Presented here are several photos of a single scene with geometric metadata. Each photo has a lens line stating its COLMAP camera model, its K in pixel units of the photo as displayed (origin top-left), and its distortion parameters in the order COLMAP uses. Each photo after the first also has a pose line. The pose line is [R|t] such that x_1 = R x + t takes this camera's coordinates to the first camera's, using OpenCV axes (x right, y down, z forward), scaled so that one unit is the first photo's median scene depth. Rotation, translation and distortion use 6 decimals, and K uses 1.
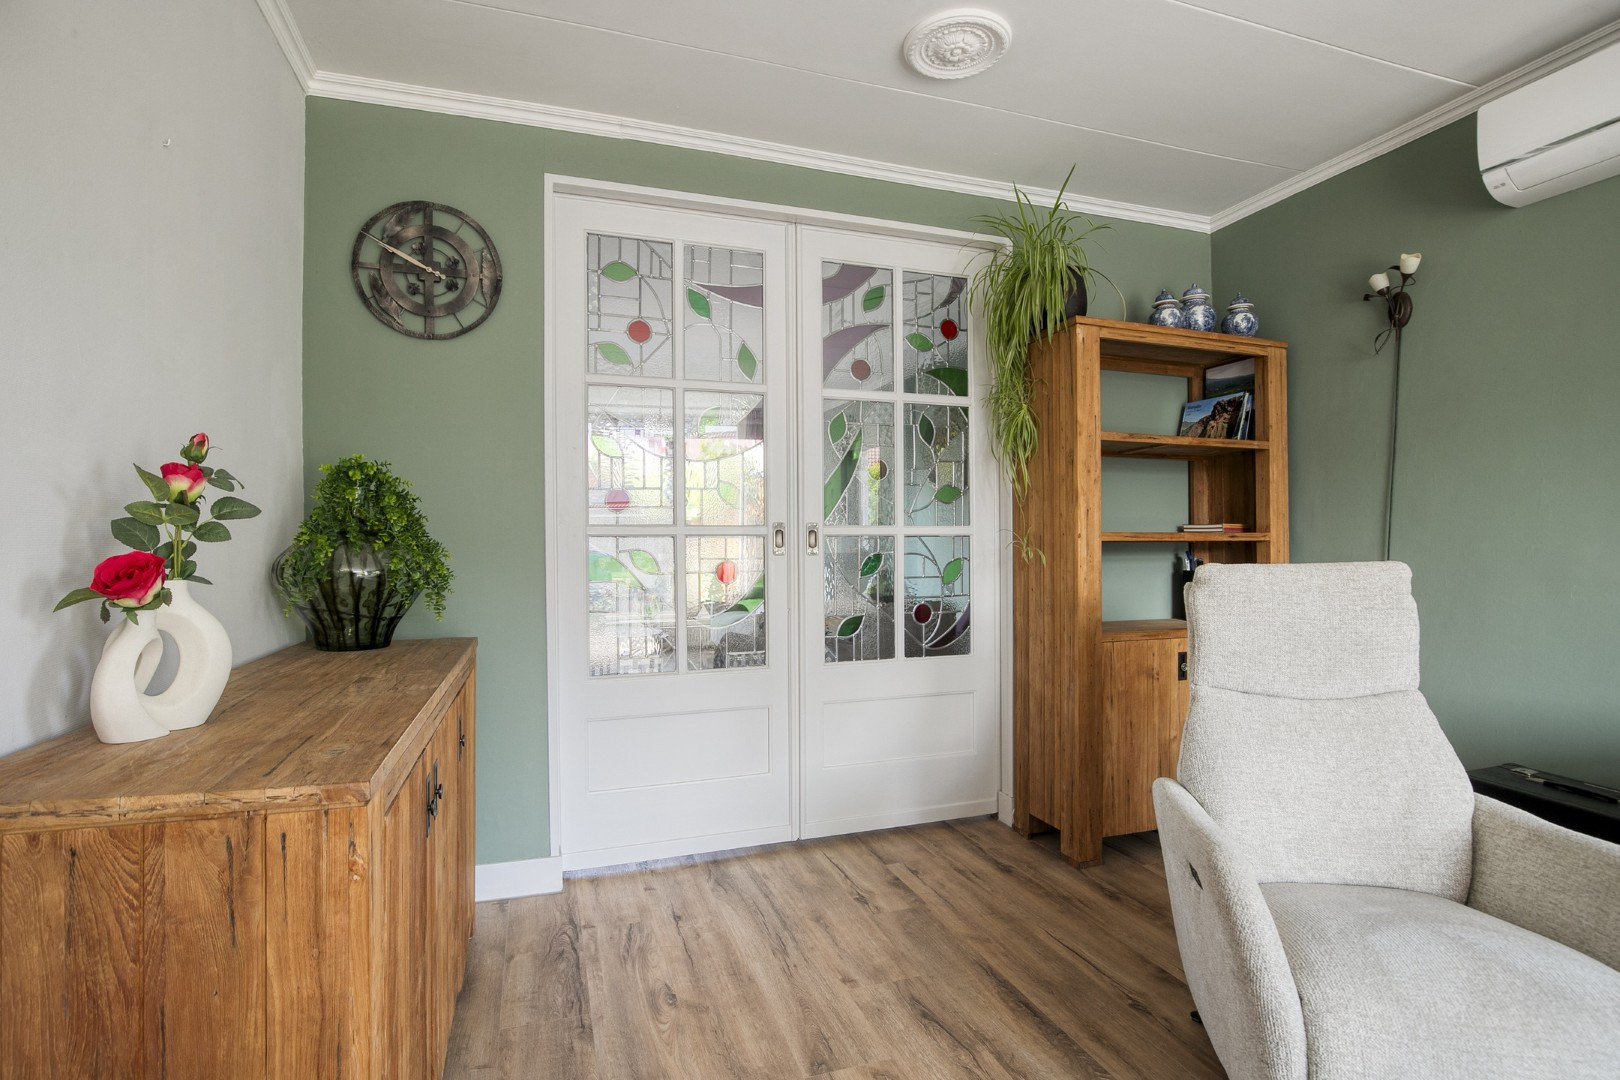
lens RADIAL K [[787.9, 0, 807.8], [0, 787.9, 544.4], [0, 0, 1]] dist [-0.010864, 0.000234]
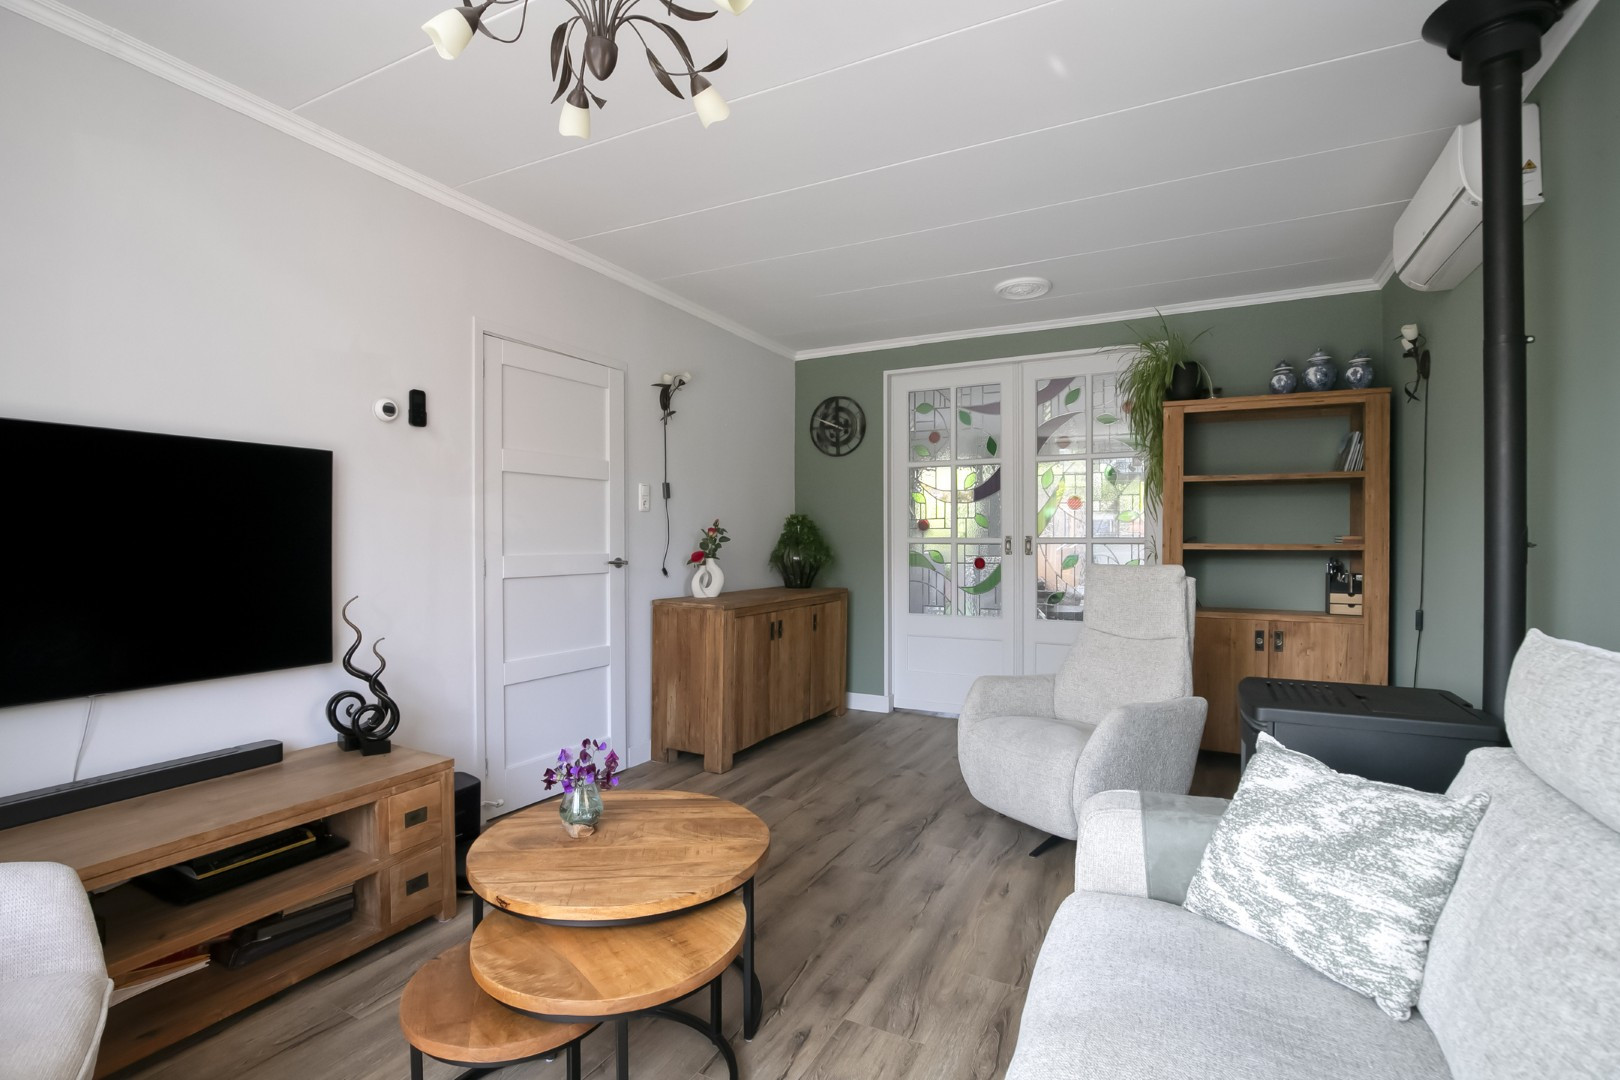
lens RADIAL K [[753.1, 0, 810.0], [0, 753.1, 540.0], [0, 0, 1]] dist [-0.001634, 0.000371]
pose [[0.699321, 0.003970, -0.714796, 1.000415], [-0.002835, 0.999992, 0.002780, -0.026512], [0.714802, 0.000082, 0.699327, -0.567193]]
